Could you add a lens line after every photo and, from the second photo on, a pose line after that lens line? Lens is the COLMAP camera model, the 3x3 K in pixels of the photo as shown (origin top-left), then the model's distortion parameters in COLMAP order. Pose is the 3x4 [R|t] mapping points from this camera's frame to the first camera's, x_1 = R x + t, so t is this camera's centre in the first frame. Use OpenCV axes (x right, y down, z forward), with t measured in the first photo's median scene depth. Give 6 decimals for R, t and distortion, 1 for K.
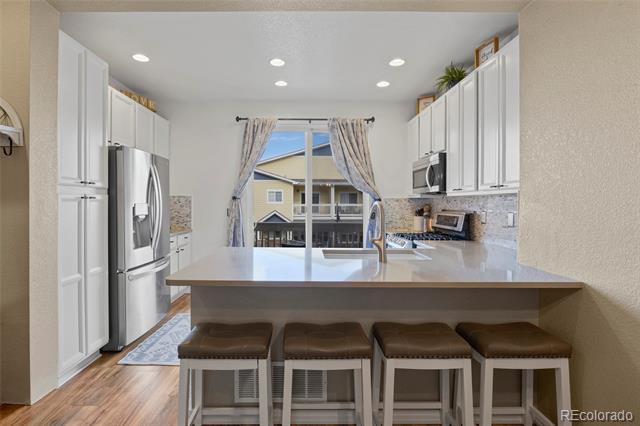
lens RADIAL K [[320.0, 0, 309.4], [0, 320.0, 206.9], [0, 0, 1]] dist [-0.013375, -0.000075]
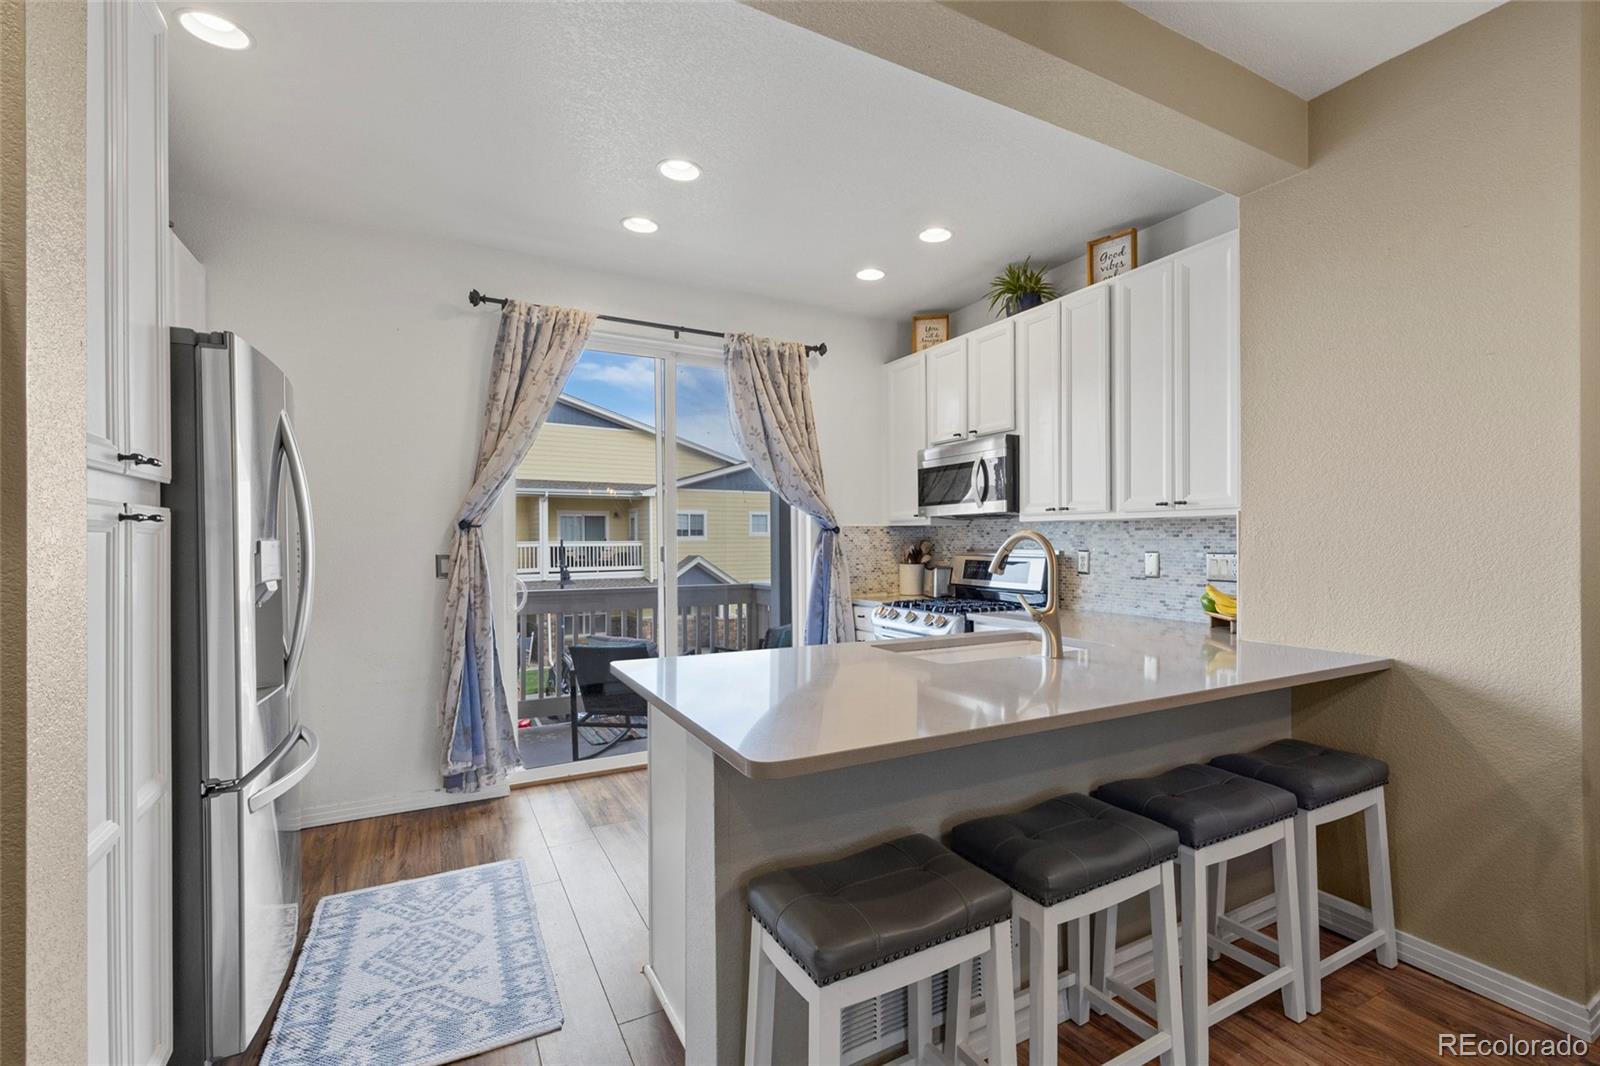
lens RADIAL K [[723.6, 0, 864.0], [0, 723.6, 544.6], [0, 0, 1]] dist [0.007347, 0.000245]
pose [[0.860326, -0.010557, 0.509635, -0.292784], [0.013078, 0.999914, -0.001365, 0.000609], [-0.509577, 0.007839, 0.860390, 0.115468]]
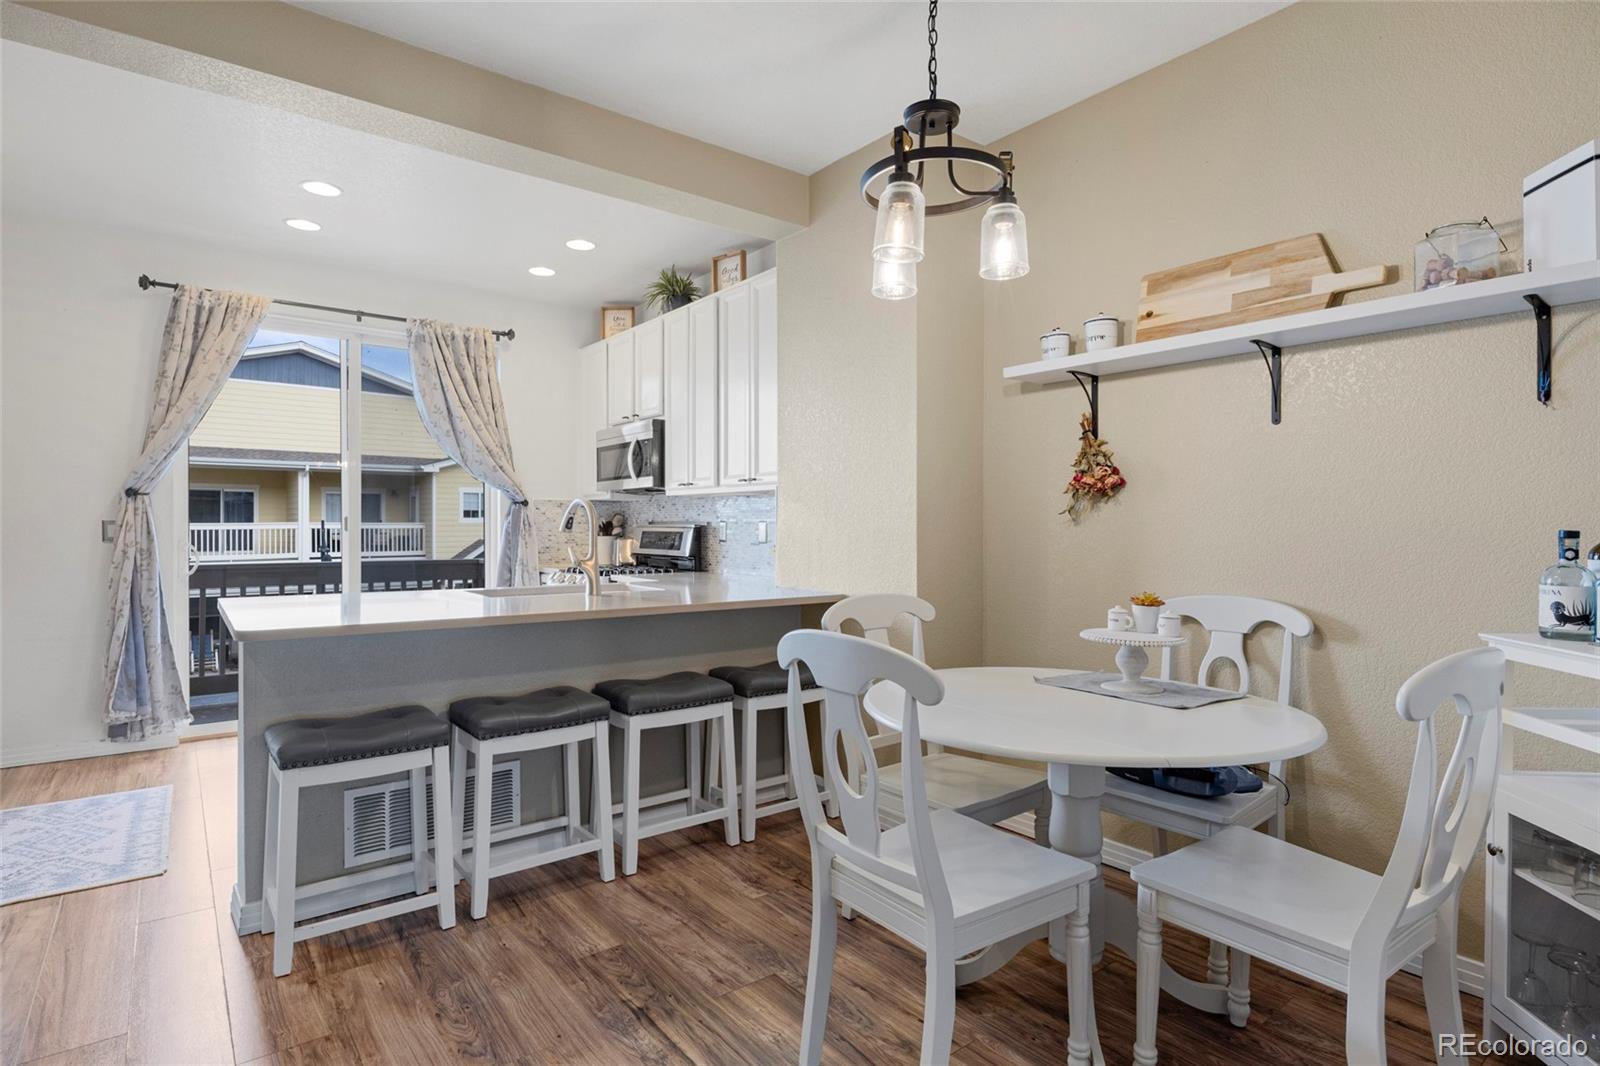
lens RADIAL K [[818.4, 0, 817.7], [0, 818.4, 528.4], [0, 0, 1]] dist [-0.005233, -0.000798]
pose [[0.788556, -0.003404, 0.614954, -0.209456], [0.007414, 0.999965, -0.003972, 0.026684], [-0.614919, 0.007692, 0.788553, -0.265641]]
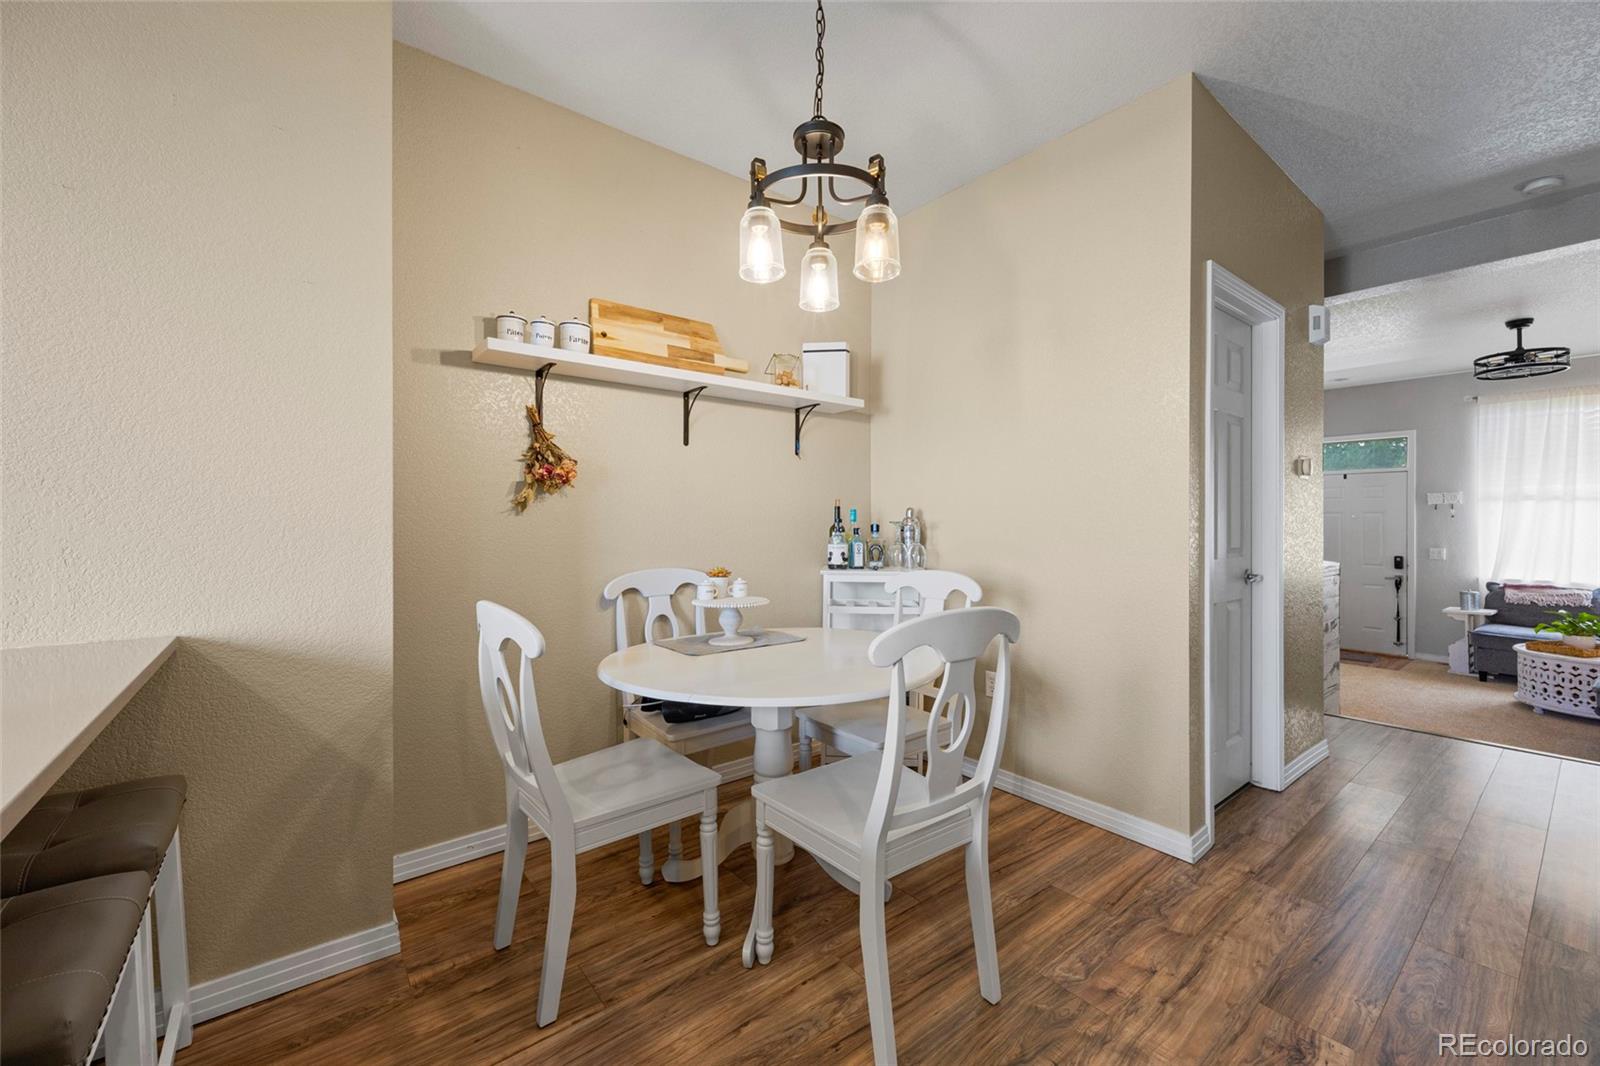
lens RADIAL K [[640.7, 0, 794.2], [0, 640.7, 520.1], [0, 0, 1]] dist [0.013439, -0.003831]
pose [[-0.606691, -0.001670, 0.794936, -0.180261], [0.007522, 0.999941, 0.007841, 0.024544], [-0.794903, 0.010737, -0.606642, 0.327970]]
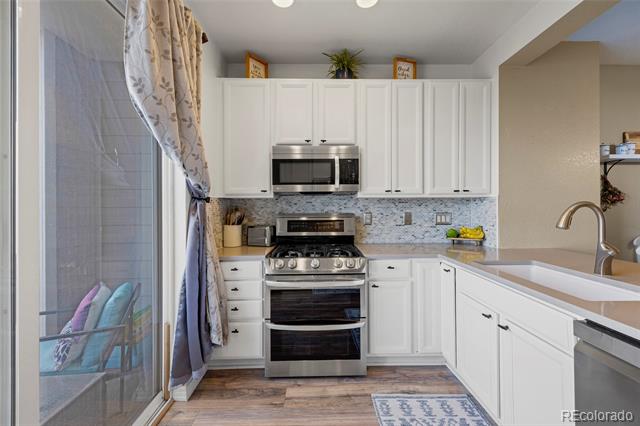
lens RADIAL K [[256.3, 0, 317.7], [0, 256.3, 207.8], [0, 0, 1]] dist [0.013439, -0.003831]
pose [[-0.011599, -0.003776, 0.999926, -0.227777], [0.017182, 0.999844, 0.003975, -0.007317], [-0.999785, 0.017227, -0.011532, 0.905184]]
